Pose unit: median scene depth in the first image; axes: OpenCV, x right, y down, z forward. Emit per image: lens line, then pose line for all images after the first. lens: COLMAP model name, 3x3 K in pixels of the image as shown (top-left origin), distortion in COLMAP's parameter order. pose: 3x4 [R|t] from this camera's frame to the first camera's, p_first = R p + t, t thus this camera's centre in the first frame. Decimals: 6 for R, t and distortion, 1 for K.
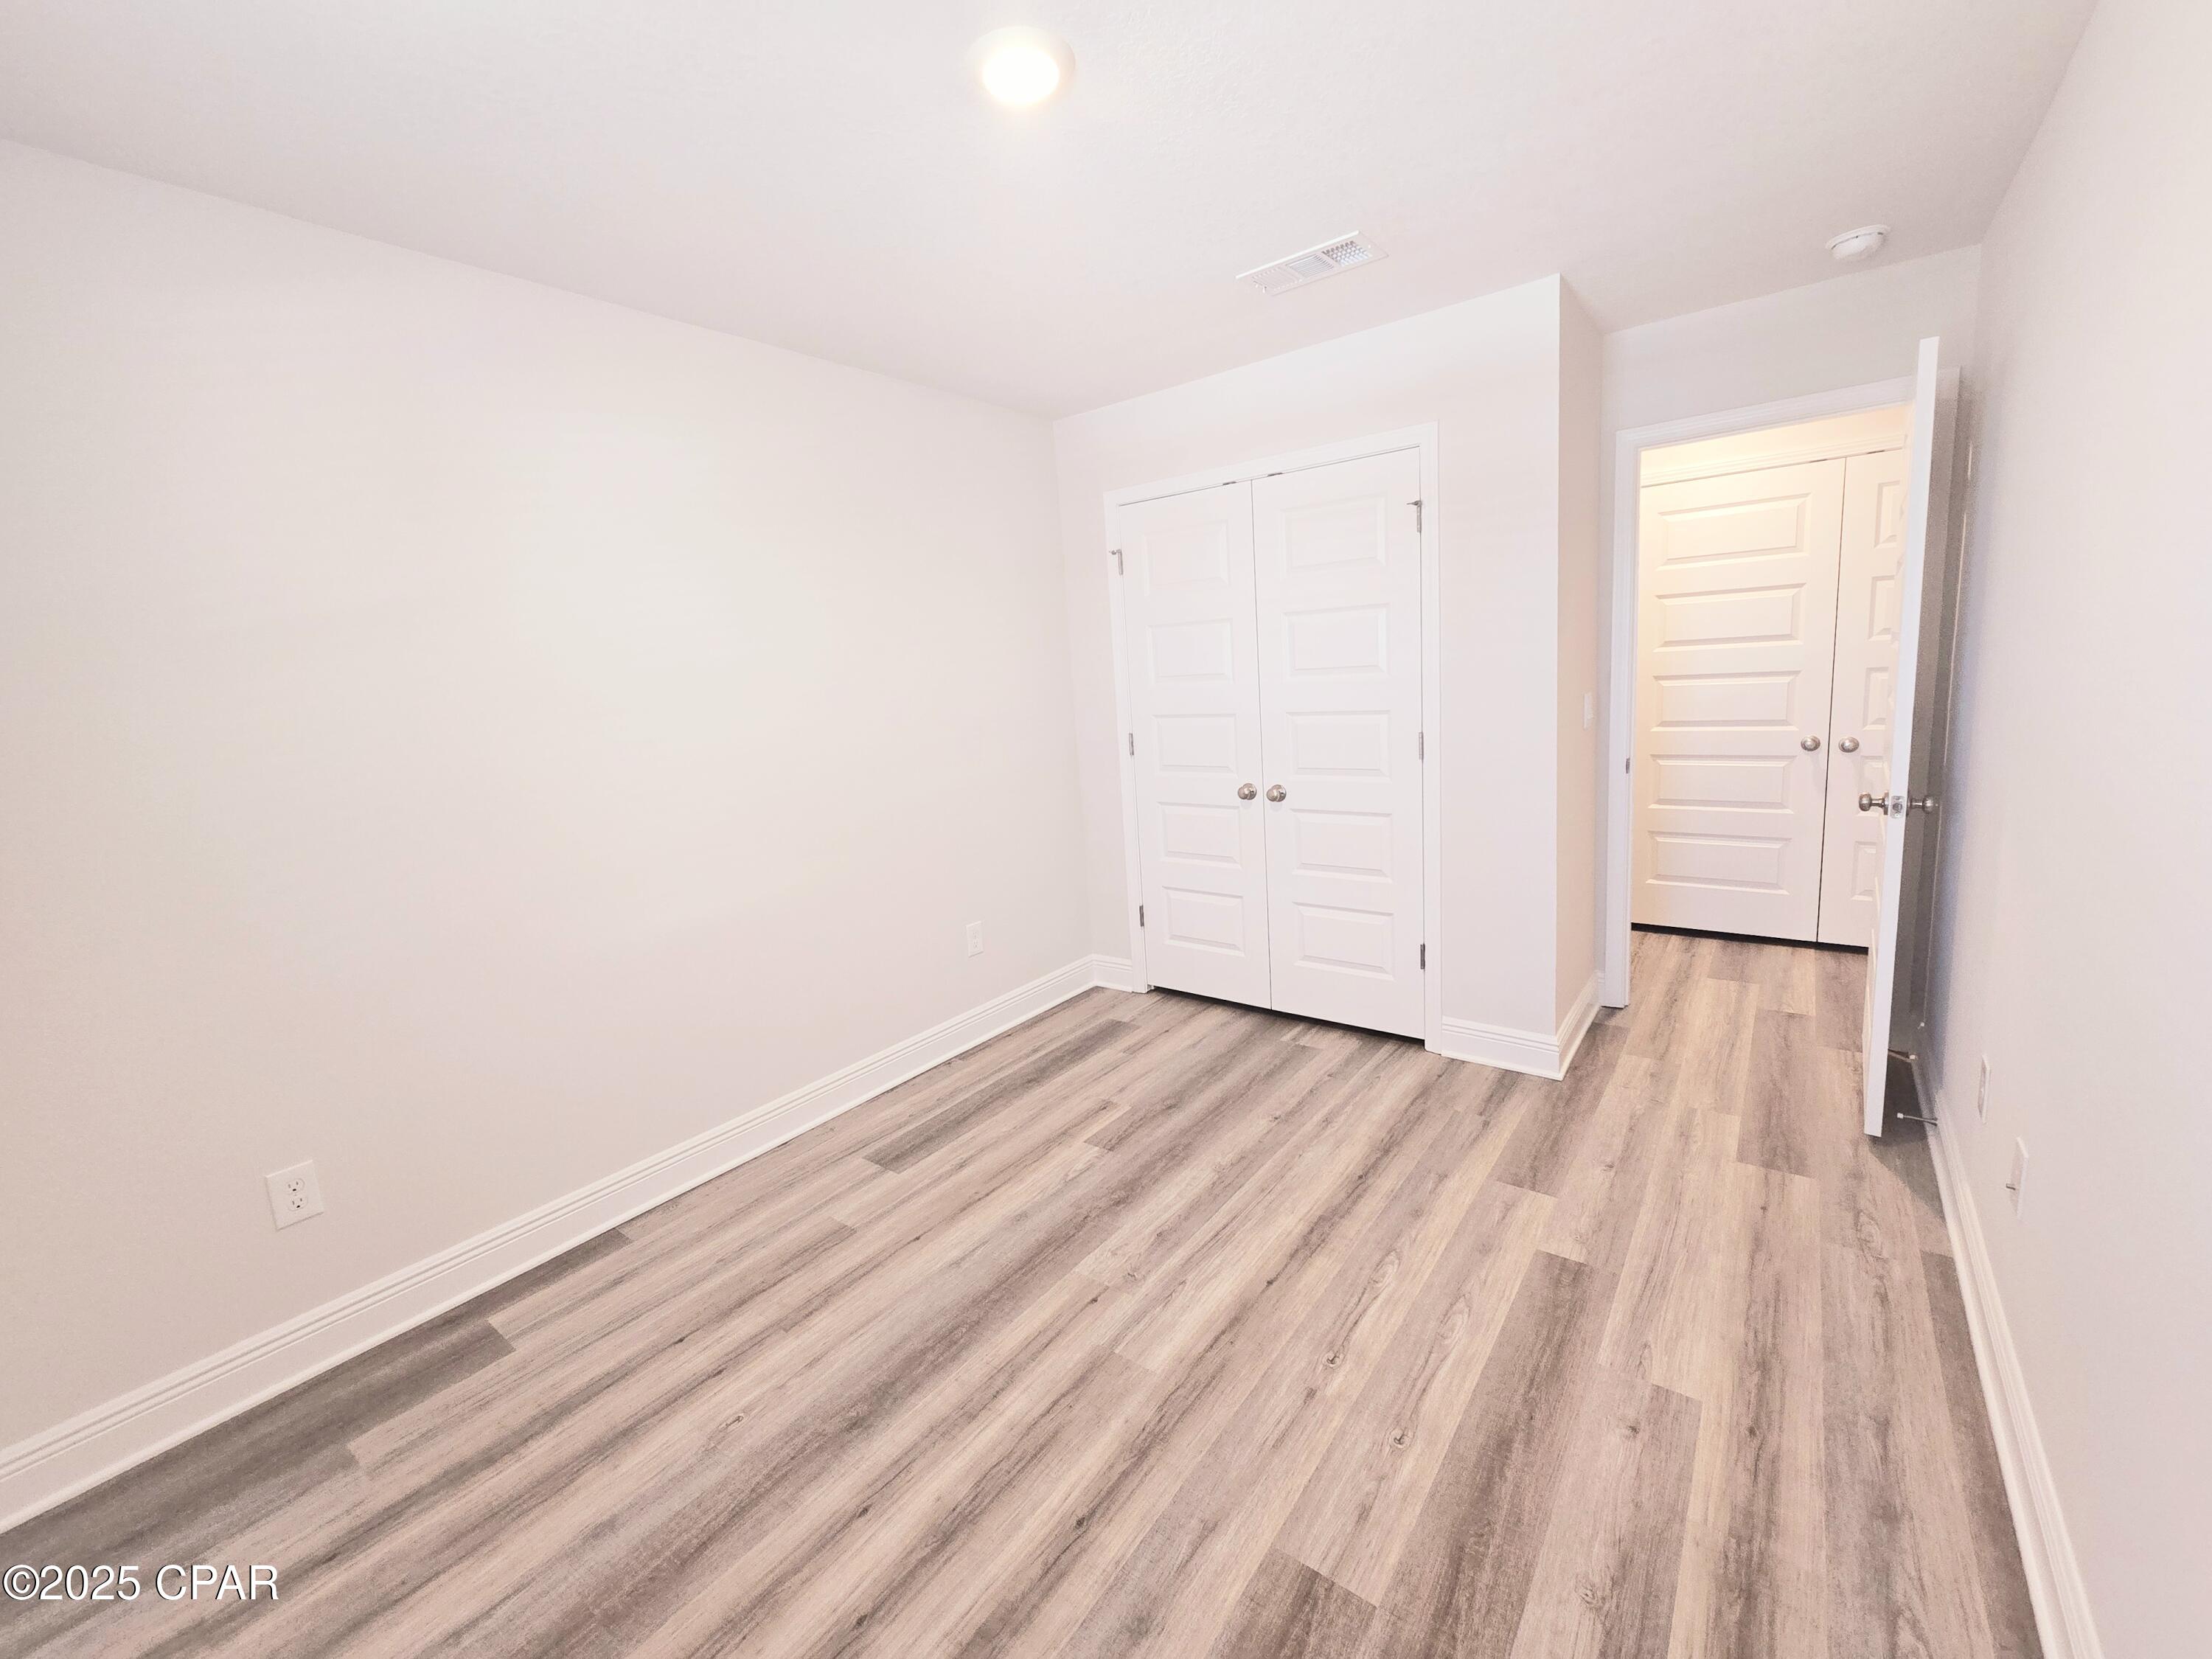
lens RADIAL K [[903.2, 0, 1106.7], [0, 903.2, 813.4], [0, 0, 1]] dist [-0.003281, 0.000078]
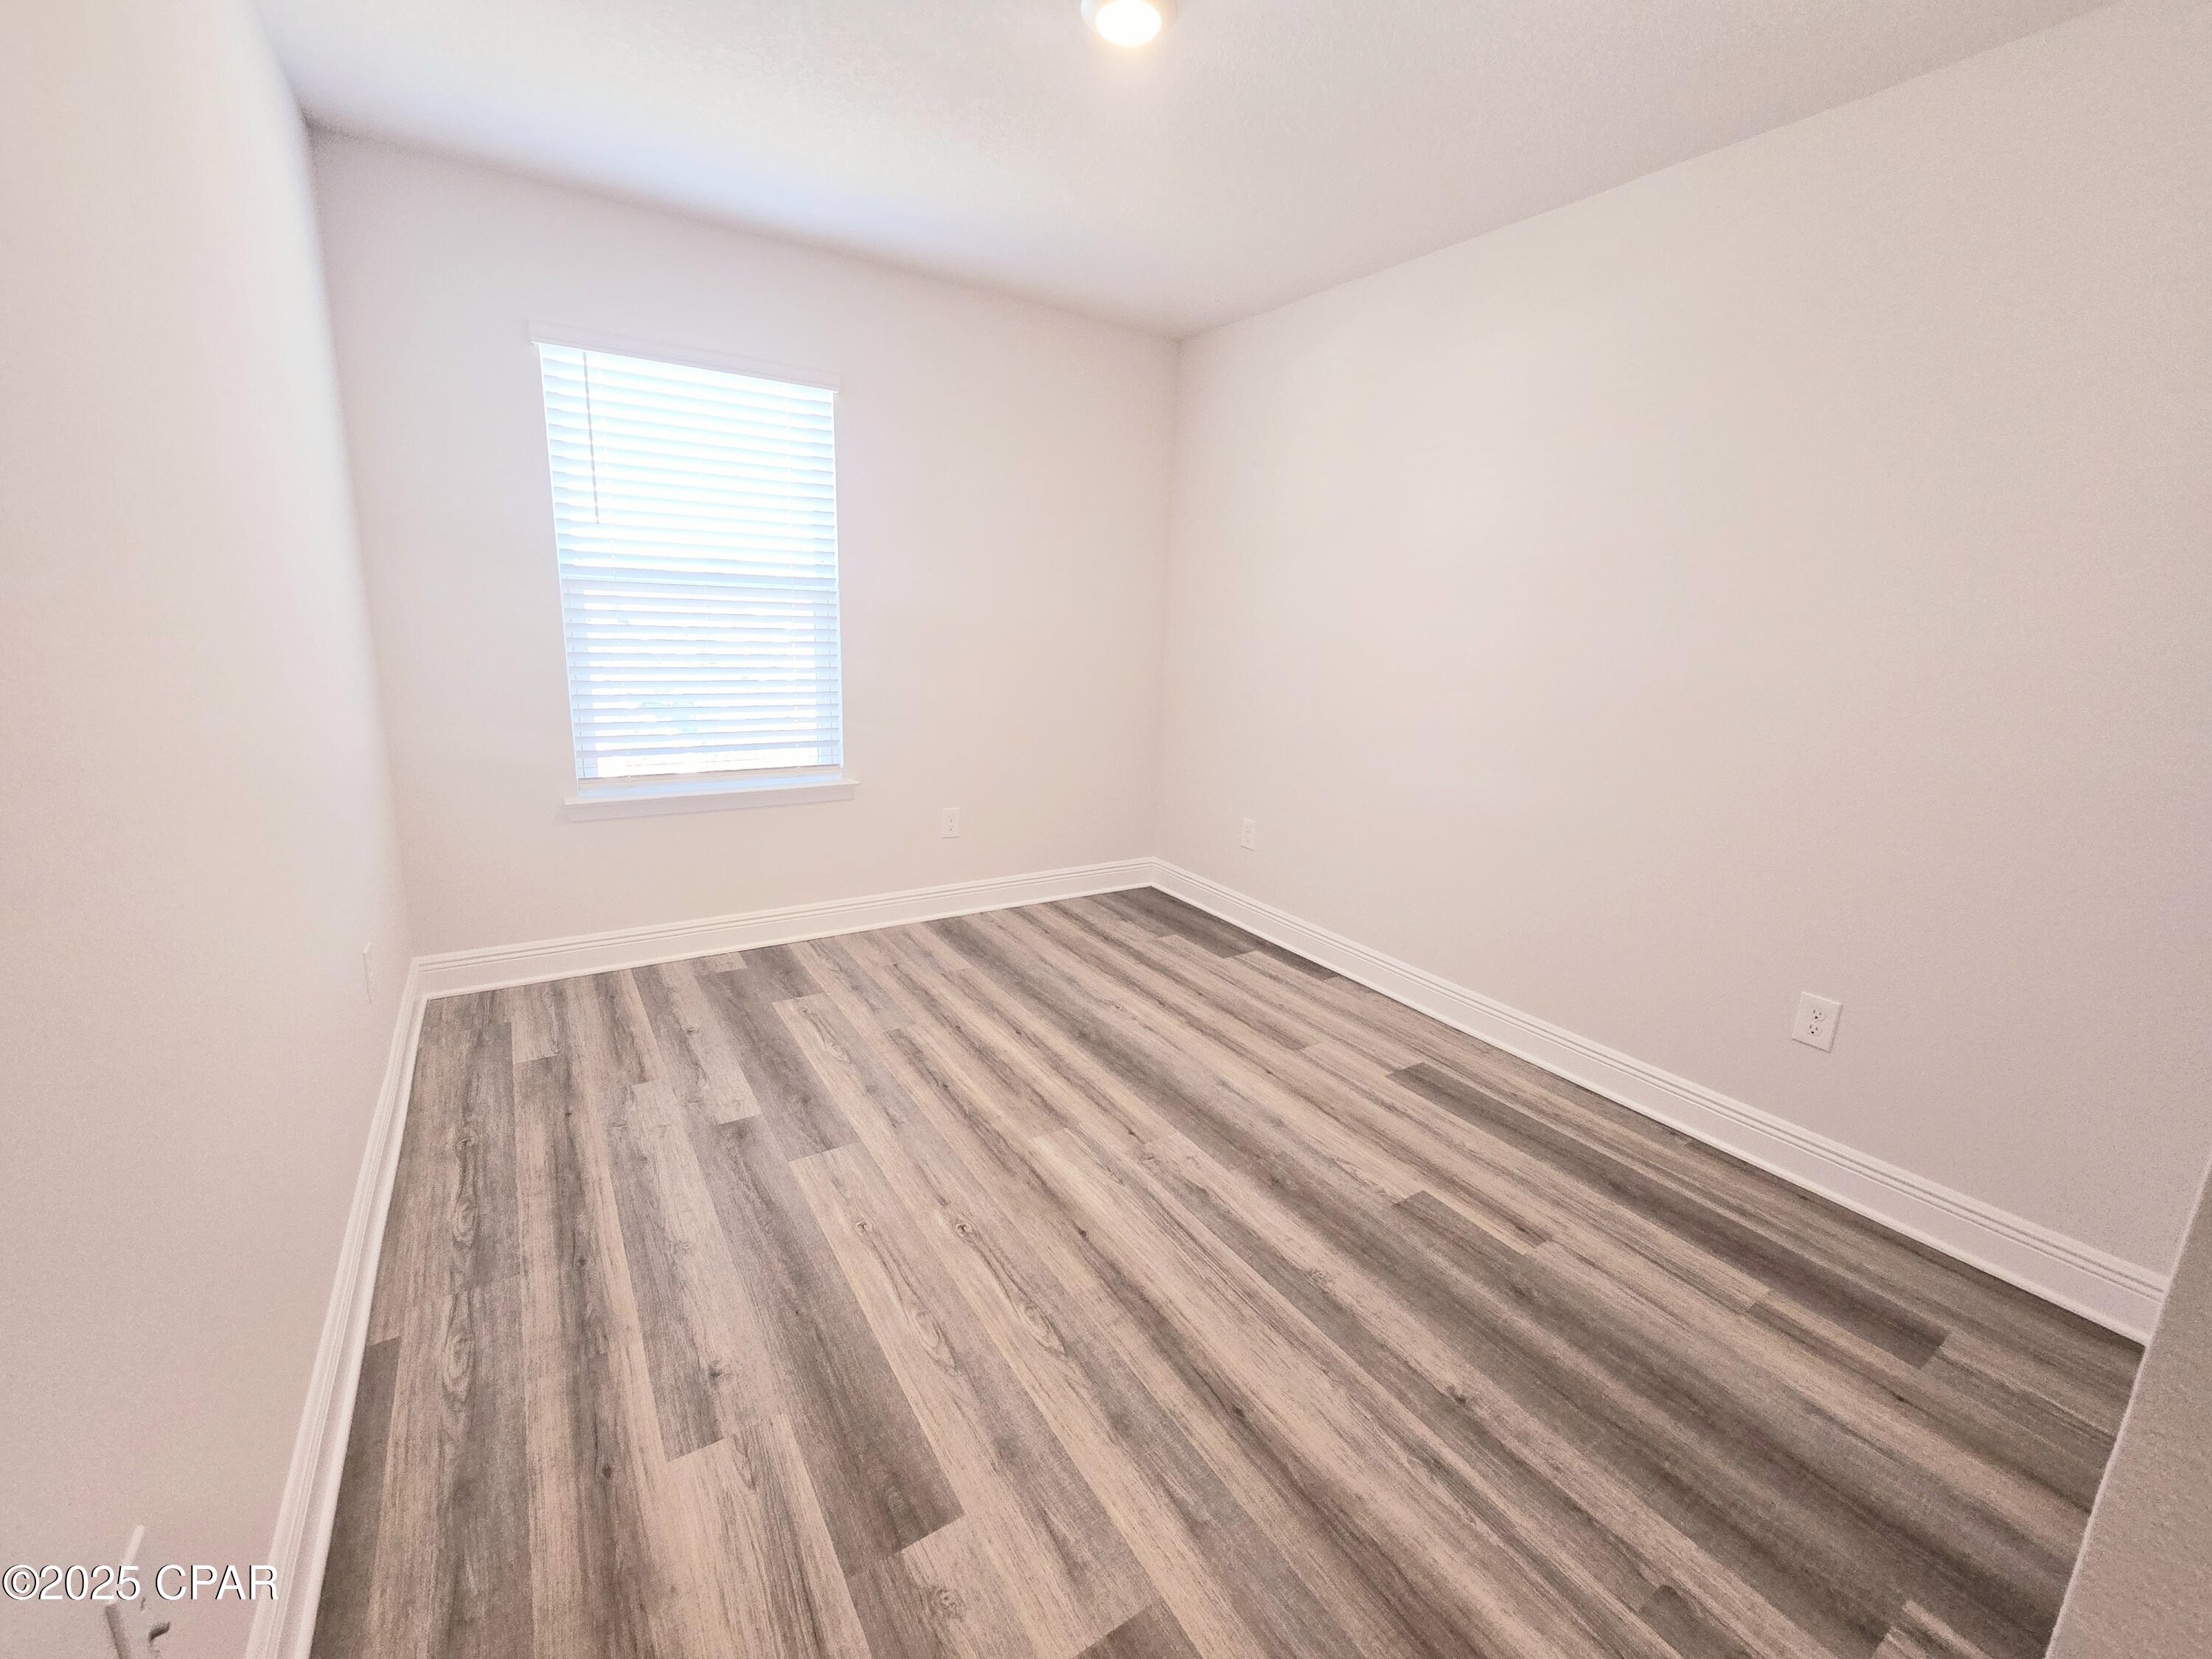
lens RADIAL K [[903.2, 0, 1106.7], [0, 903.2, 813.4], [0, 0, 1]] dist [-0.003281, 0.000078]
pose [[-0.333423, 0.255335, -0.907542, 0.885532], [-0.166396, 0.931577, 0.323230, -0.180814], [0.927977, 0.258783, -0.268122, 1.136595]]
